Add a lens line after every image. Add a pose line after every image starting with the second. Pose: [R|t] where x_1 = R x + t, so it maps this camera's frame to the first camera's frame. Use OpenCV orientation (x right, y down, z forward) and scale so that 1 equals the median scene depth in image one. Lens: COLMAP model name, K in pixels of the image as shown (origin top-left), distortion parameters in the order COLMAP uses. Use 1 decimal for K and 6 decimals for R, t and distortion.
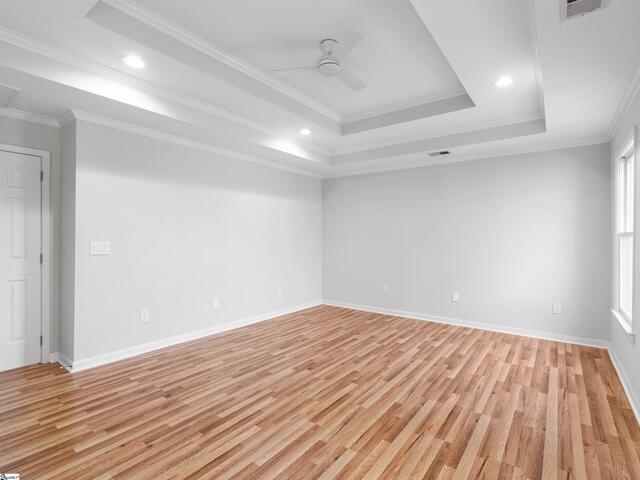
lens RADIAL K [[326.9, 0, 317.5], [0, 326.9, 239.7], [0, 0, 1]] dist [0.001014, 0.001907]
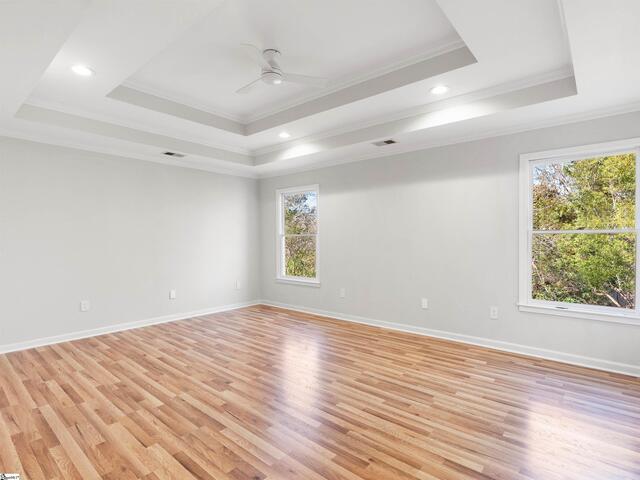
lens RADIAL K [[326.9, 0, 332.6], [0, 326.9, 244.3], [0, 0, 1]] dist [0.001014, 0.001907]
pose [[0.027609, -0.018977, 0.999439, -0.826972], [0.006109, 0.999804, 0.018815, -0.000858], [-0.999600, 0.005587, 0.027720, 0.624262]]
